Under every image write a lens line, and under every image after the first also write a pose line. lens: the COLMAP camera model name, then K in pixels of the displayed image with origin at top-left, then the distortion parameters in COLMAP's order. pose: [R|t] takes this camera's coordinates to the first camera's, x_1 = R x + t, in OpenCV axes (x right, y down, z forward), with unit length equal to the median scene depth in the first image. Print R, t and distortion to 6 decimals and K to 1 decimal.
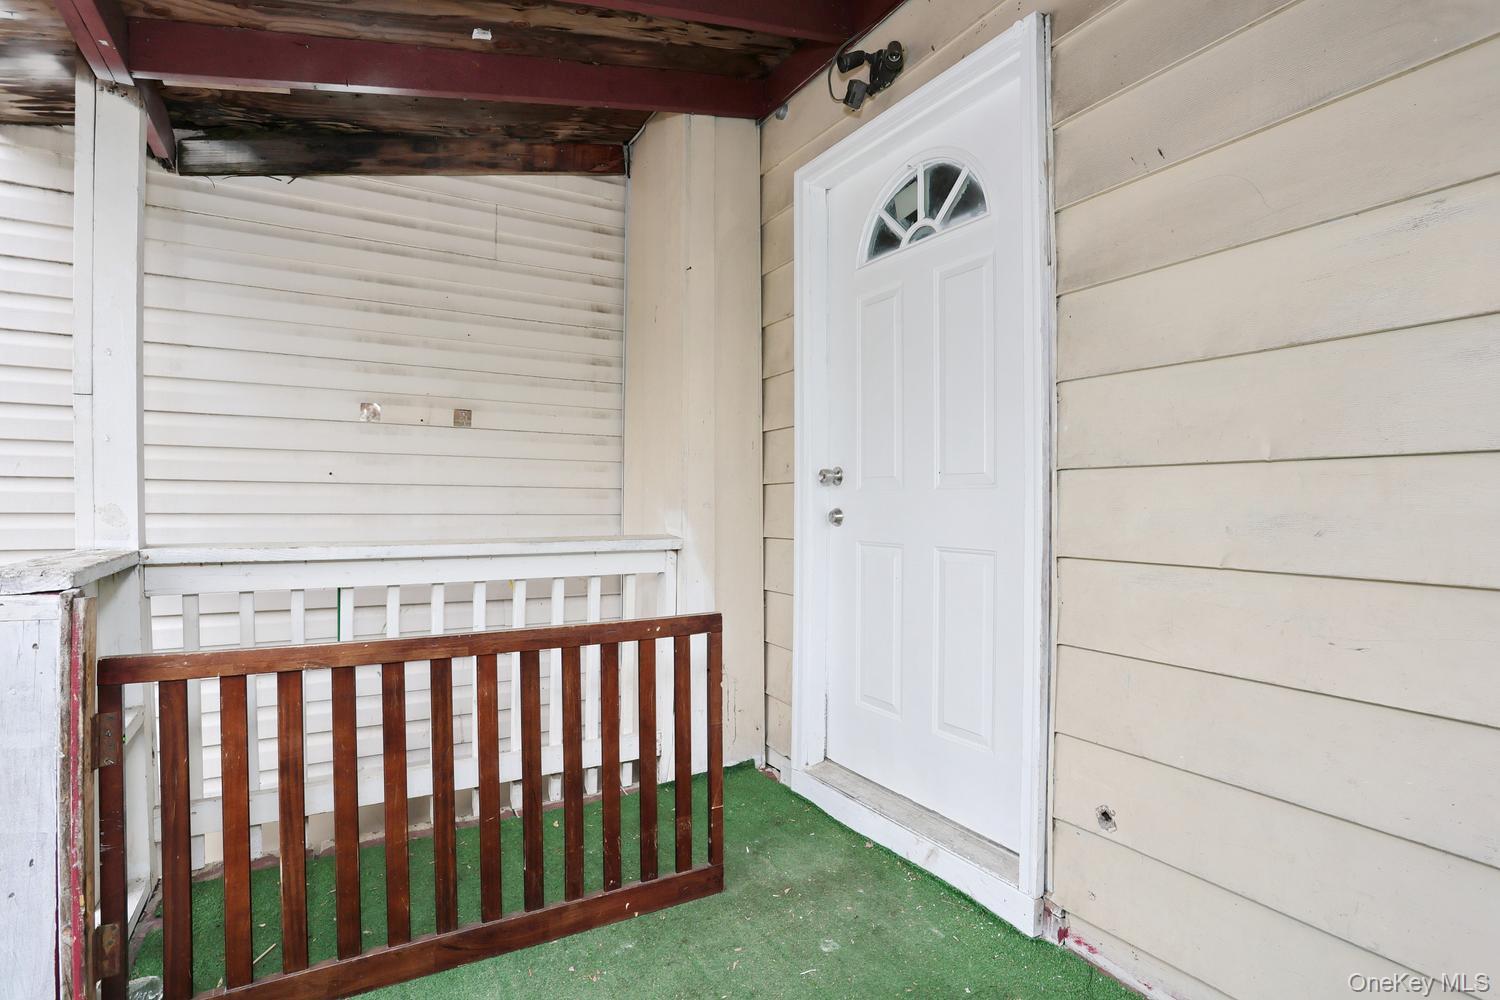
lens RADIAL K [[724.0, 0, 748.9], [0, 724.0, 500.9], [0, 0, 1]] dist [-0.055523, 0.010397]
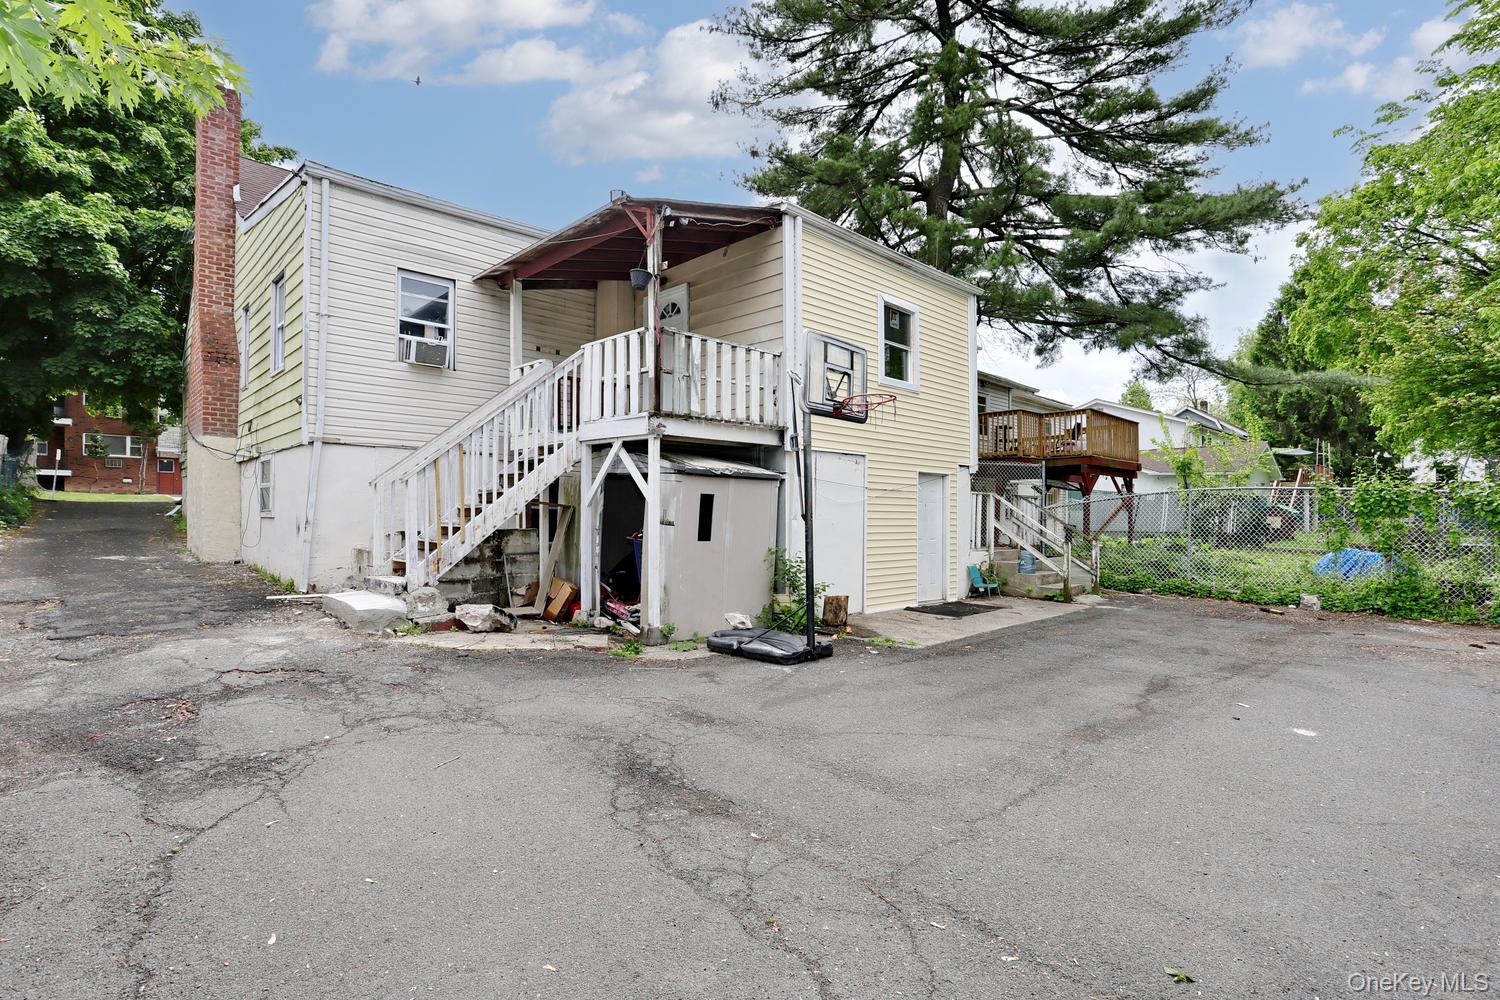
lens RADIAL K [[724.0, 0, 750.2], [0, 724.0, 508.9], [0, 0, 1]] dist [-0.055523, 0.010397]
pose [[0.972124, 0.006383, 0.234380, -0.291007], [-0.006175, 0.999980, -0.001622, 0.742282], [-0.234385, 0.000130, 0.972144, -3.069446]]
